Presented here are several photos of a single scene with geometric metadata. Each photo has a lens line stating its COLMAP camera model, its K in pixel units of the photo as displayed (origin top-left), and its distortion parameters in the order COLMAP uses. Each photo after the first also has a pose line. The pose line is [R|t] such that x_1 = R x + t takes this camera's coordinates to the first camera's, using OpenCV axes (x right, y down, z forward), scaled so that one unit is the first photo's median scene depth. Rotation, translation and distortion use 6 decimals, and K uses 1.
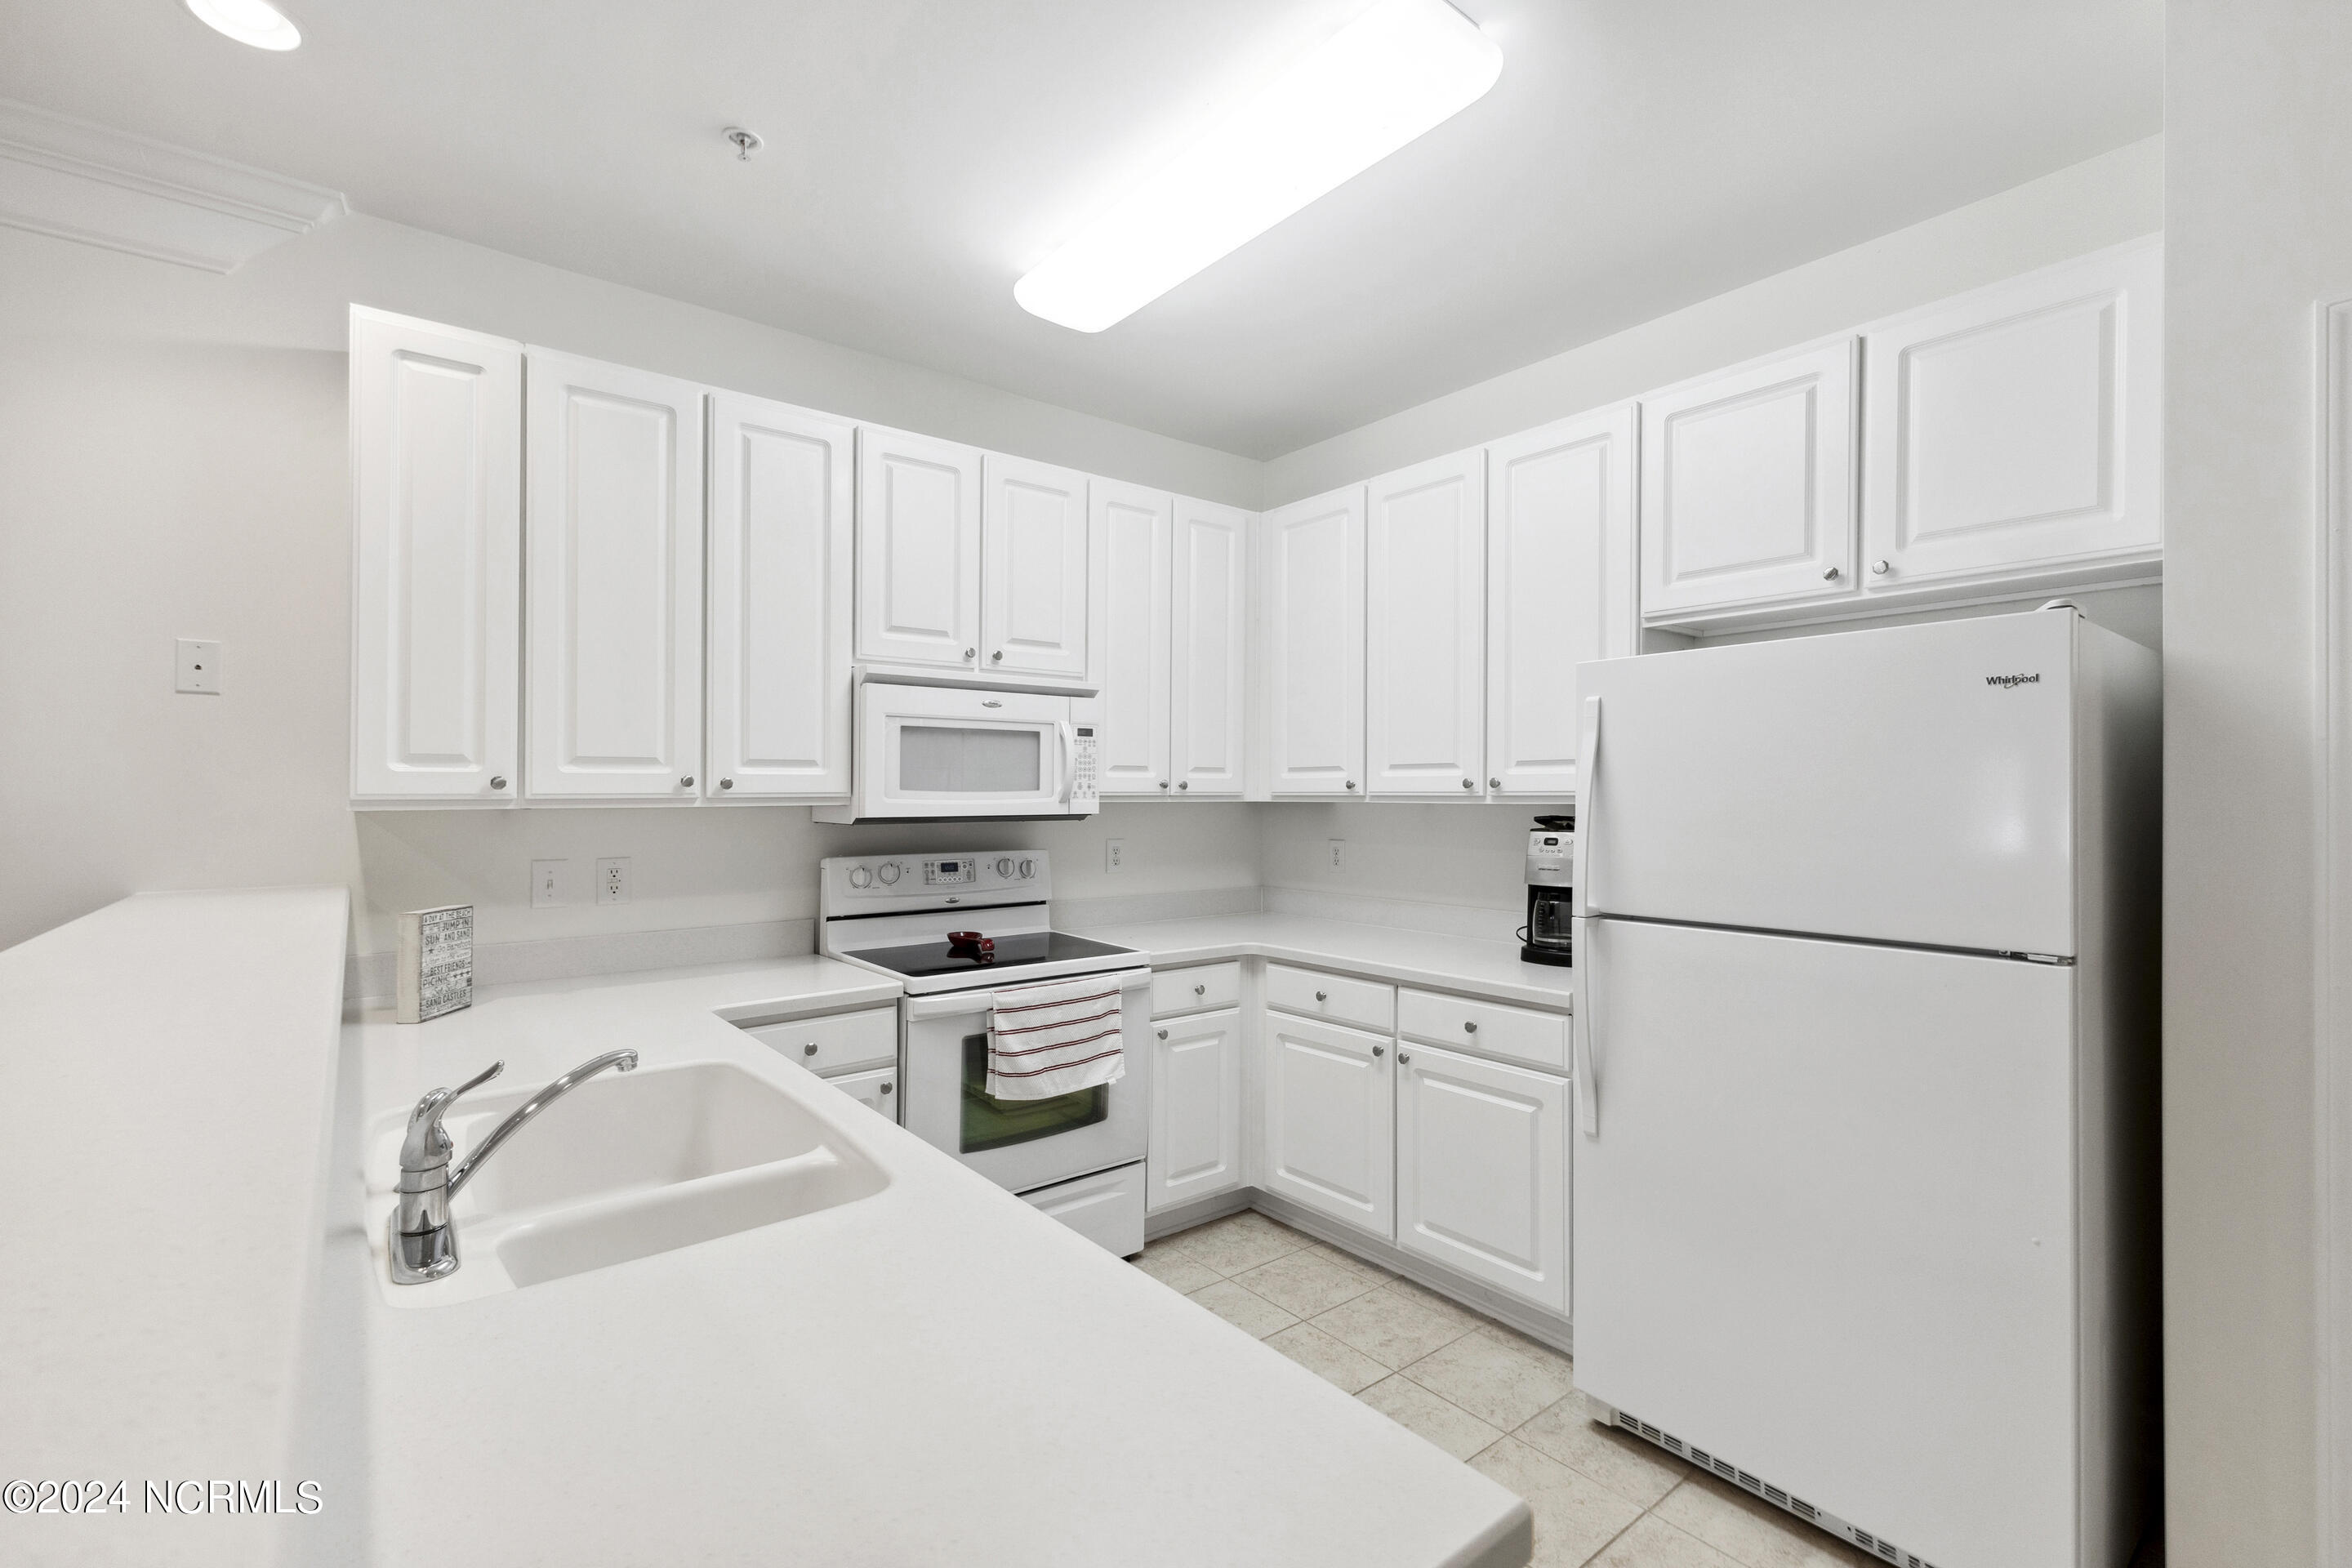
lens RADIAL K [[1032.1, 0, 1185.7], [0, 1032.1, 784.6], [0, 0, 1]] dist [0.011852, 0.000039]
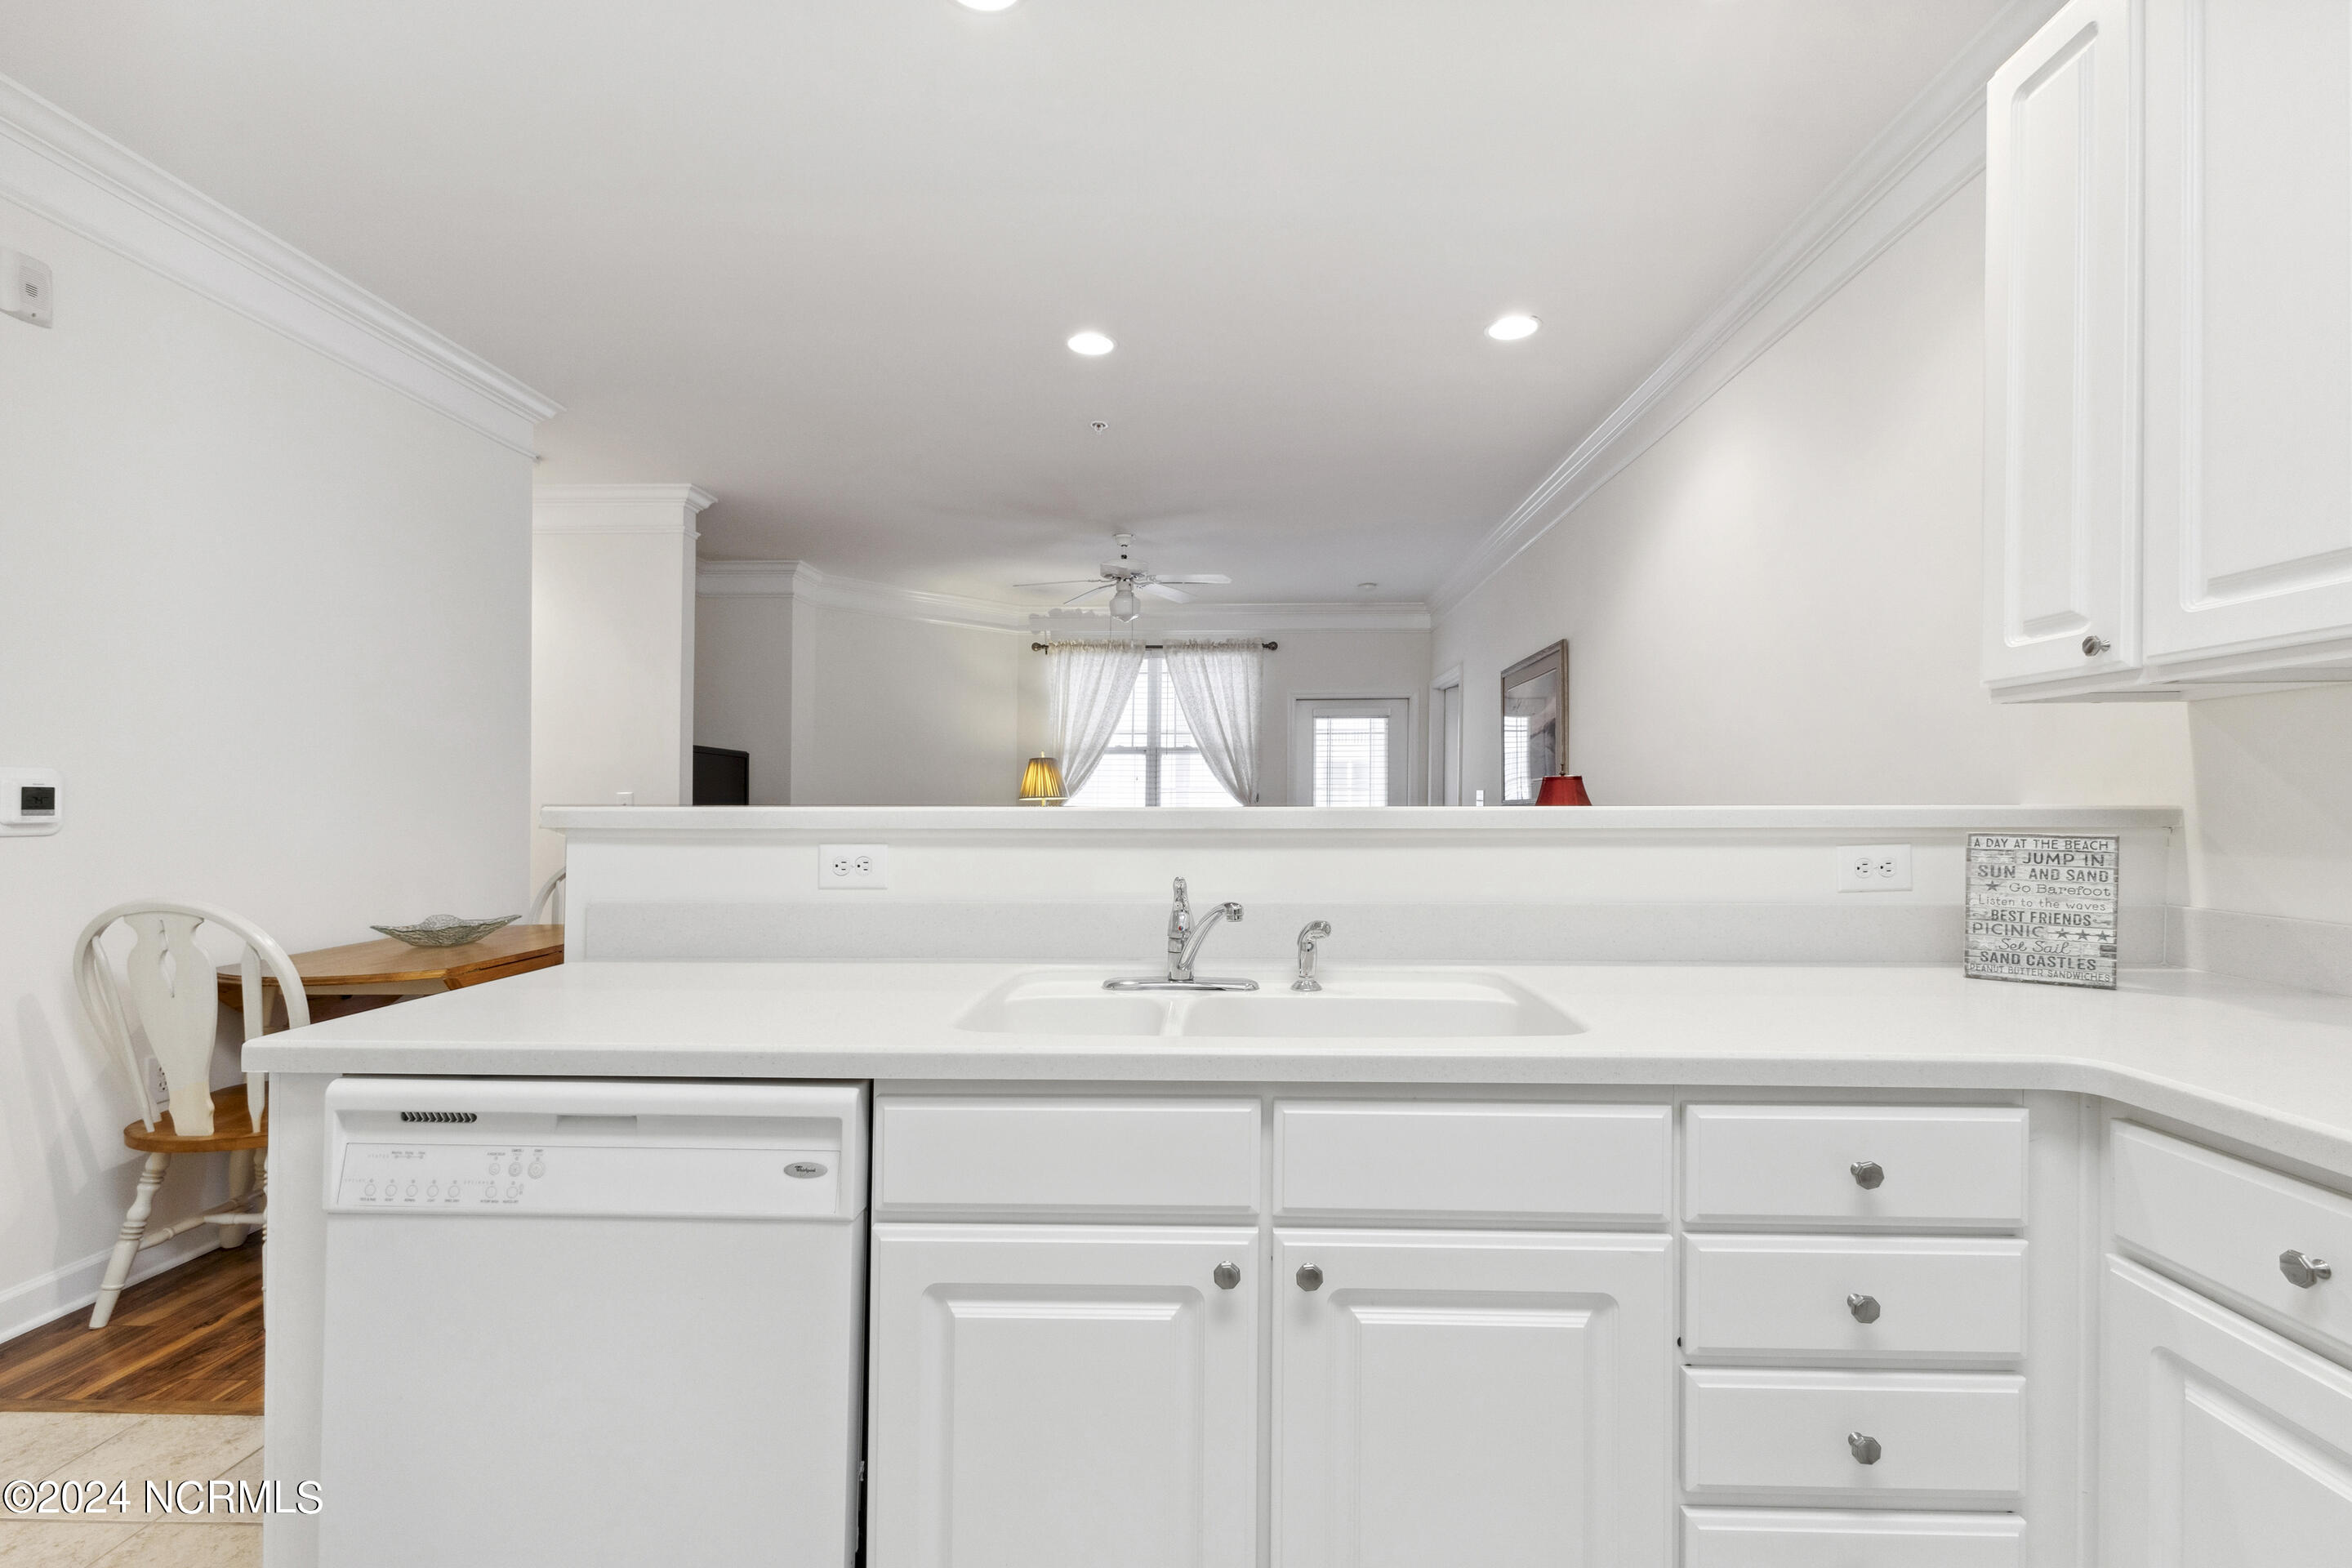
lens RADIAL K [[1024.0, 0, 1183.3], [0, 1024.0, 794.4], [0, 0, 1]] dist [0.007484, -0.000205]
pose [[-0.651756, 0.002306, -0.758426, 0.150585], [0.011119, 0.999917, -0.006515, 0.069932], [0.758348, -0.012679, -0.651727, 0.781113]]
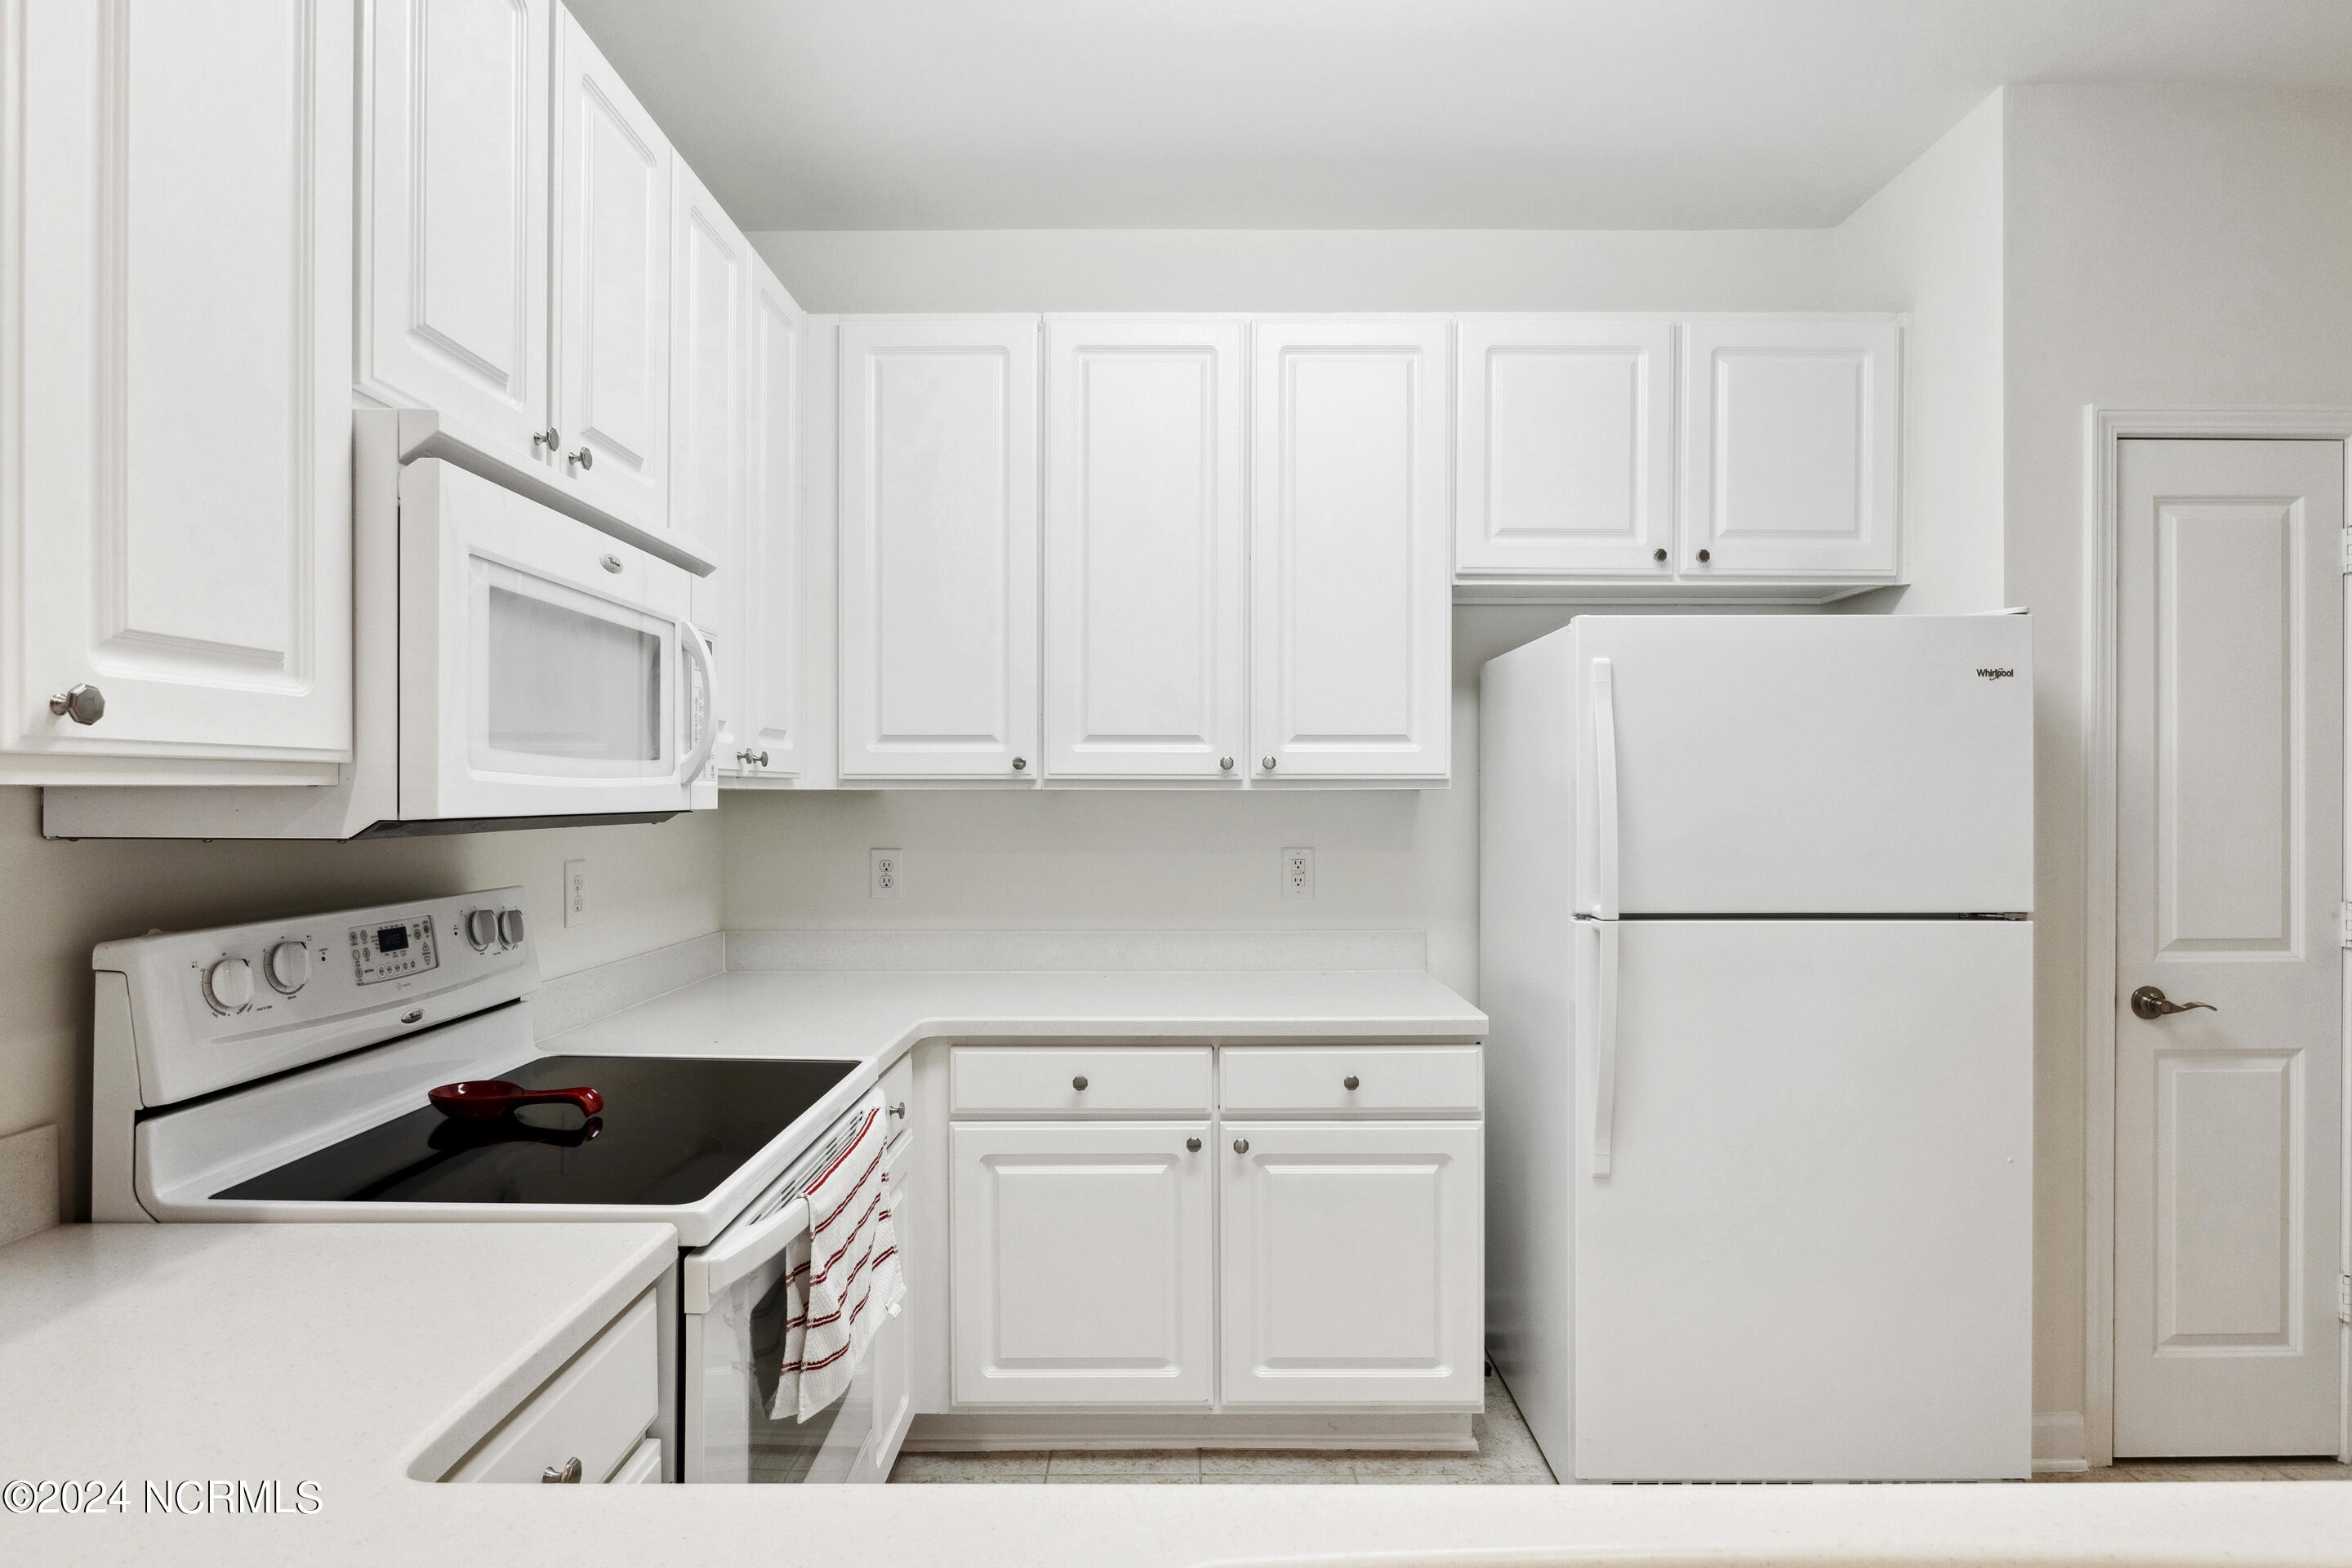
lens RADIAL K [[1235.4, 0, 1176.7], [0, 1235.4, 799.4], [0, 0, 1]] dist [-0.017205, -0.000214]
pose [[0.630882, -0.002700, 0.775874, -0.459535], [-0.007564, 0.999925, 0.009630, 0.017699], [-0.775842, -0.011944, 0.630814, 0.483325]]
